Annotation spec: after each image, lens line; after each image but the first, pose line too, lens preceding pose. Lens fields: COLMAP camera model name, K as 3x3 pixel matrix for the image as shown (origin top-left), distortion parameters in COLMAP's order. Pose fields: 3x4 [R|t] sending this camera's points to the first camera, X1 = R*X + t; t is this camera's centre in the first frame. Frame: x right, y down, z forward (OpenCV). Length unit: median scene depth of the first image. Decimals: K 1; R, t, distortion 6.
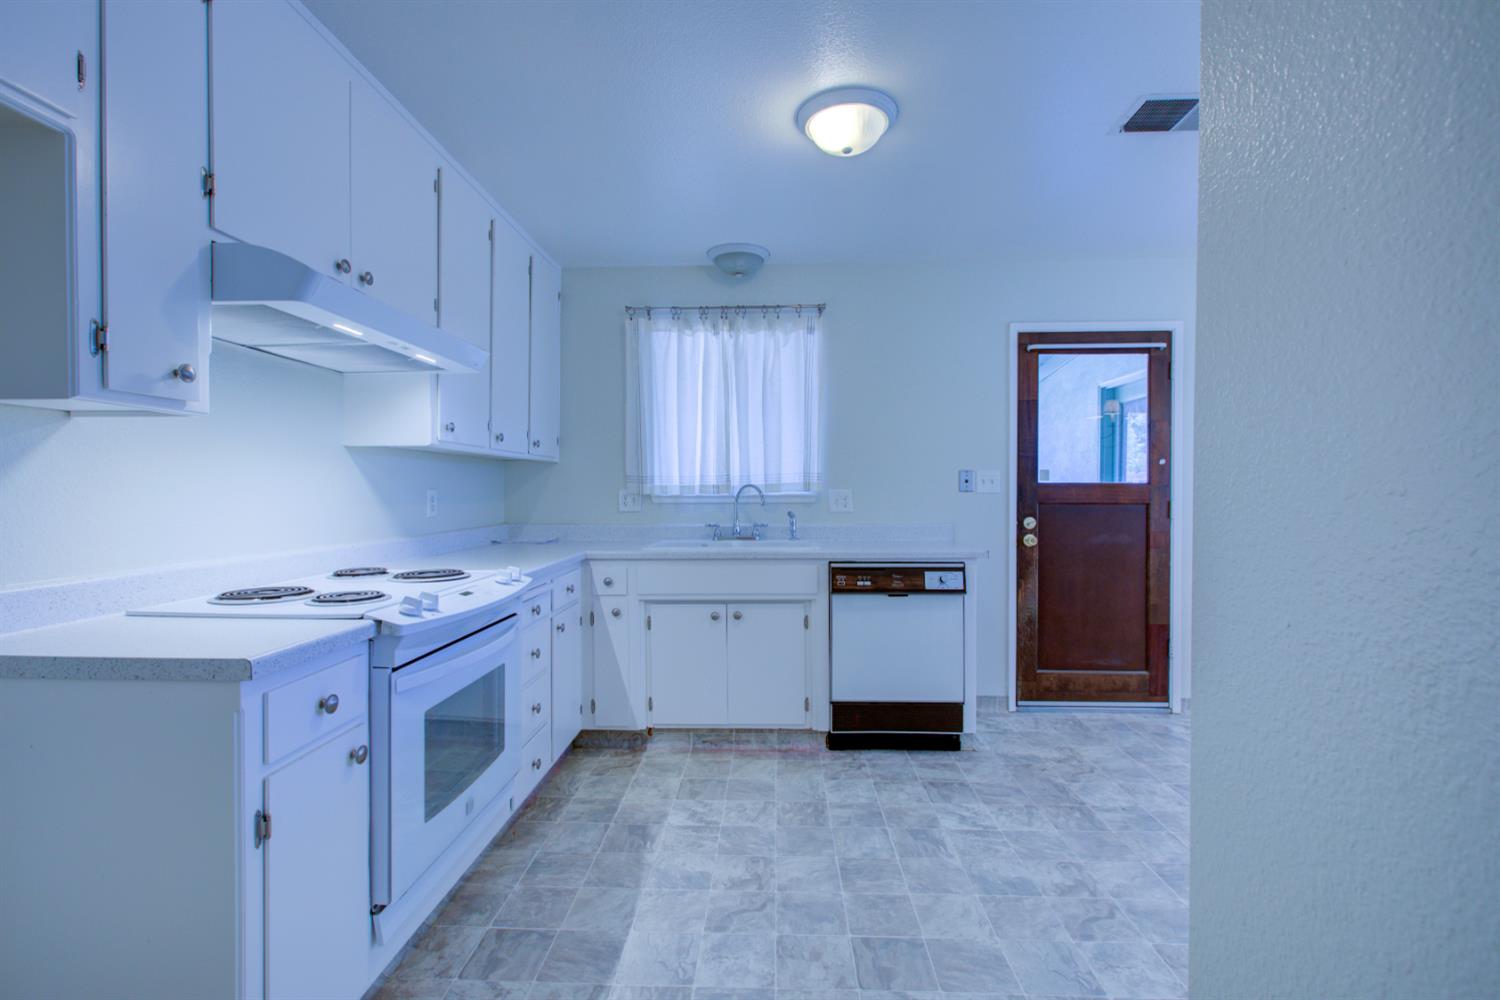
lens RADIAL K [[681.2, 0, 748.6], [0, 681.2, 500.7], [0, 0, 1]] dist [-0.005485, 0.000909]
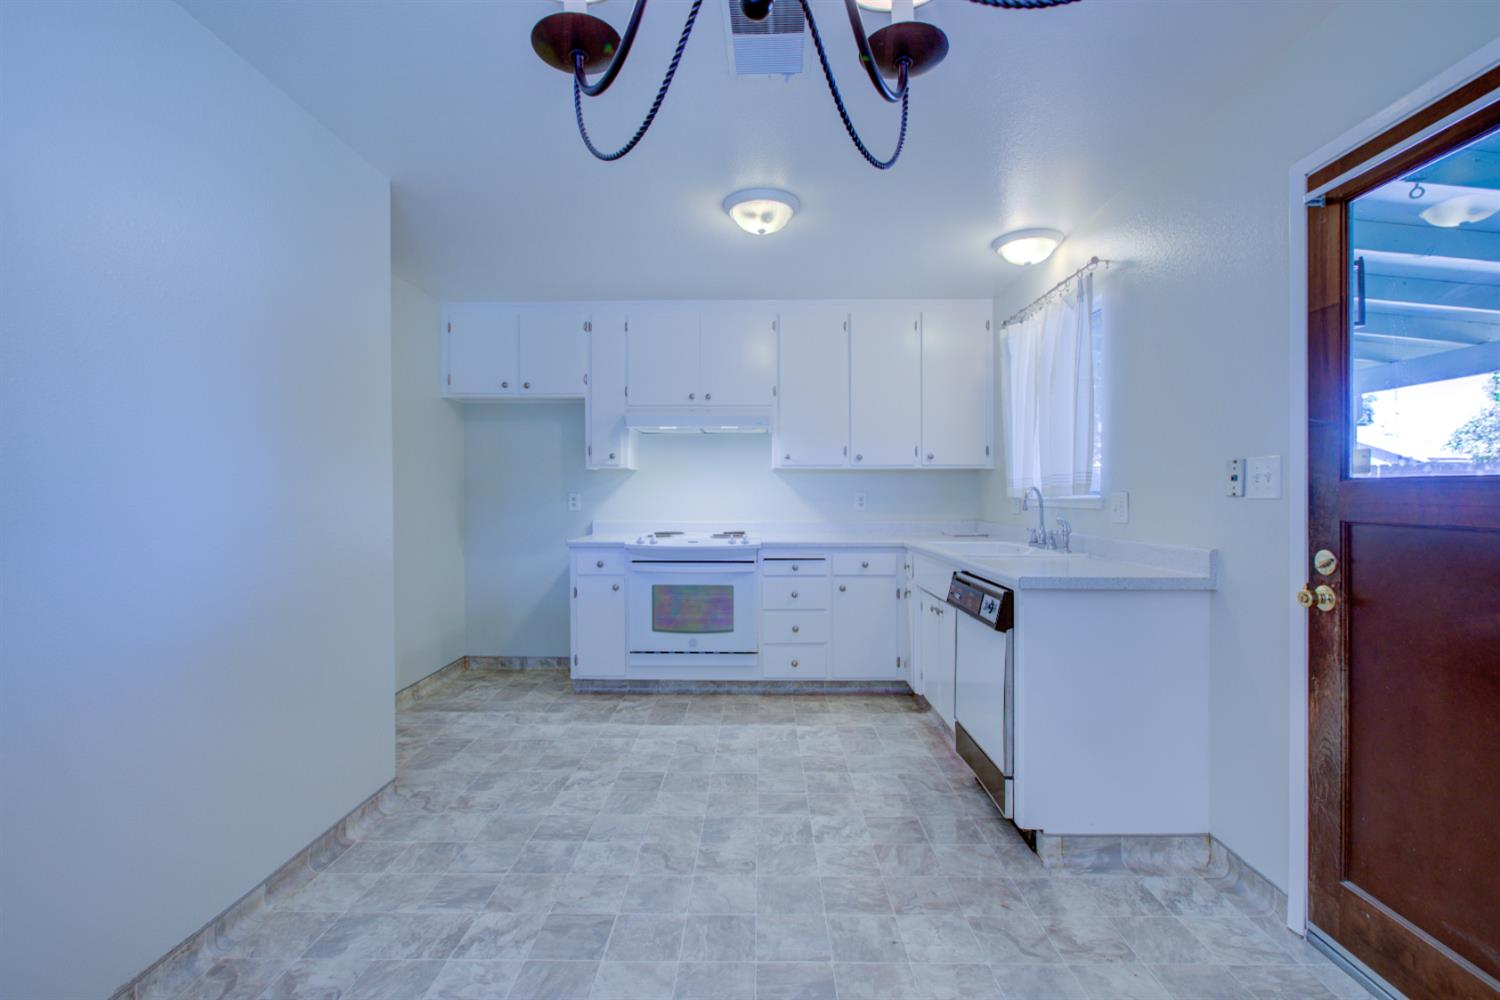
lens RADIAL K [[681.2, 0, 746.7], [0, 681.2, 493.3], [0, 0, 1]] dist [-0.005485, 0.000909]
pose [[0.021461, 0.004568, -0.999759, 1.203178], [-0.011291, 0.999927, 0.004326, -0.019253], [0.999706, 0.011195, 0.021511, 0.786436]]
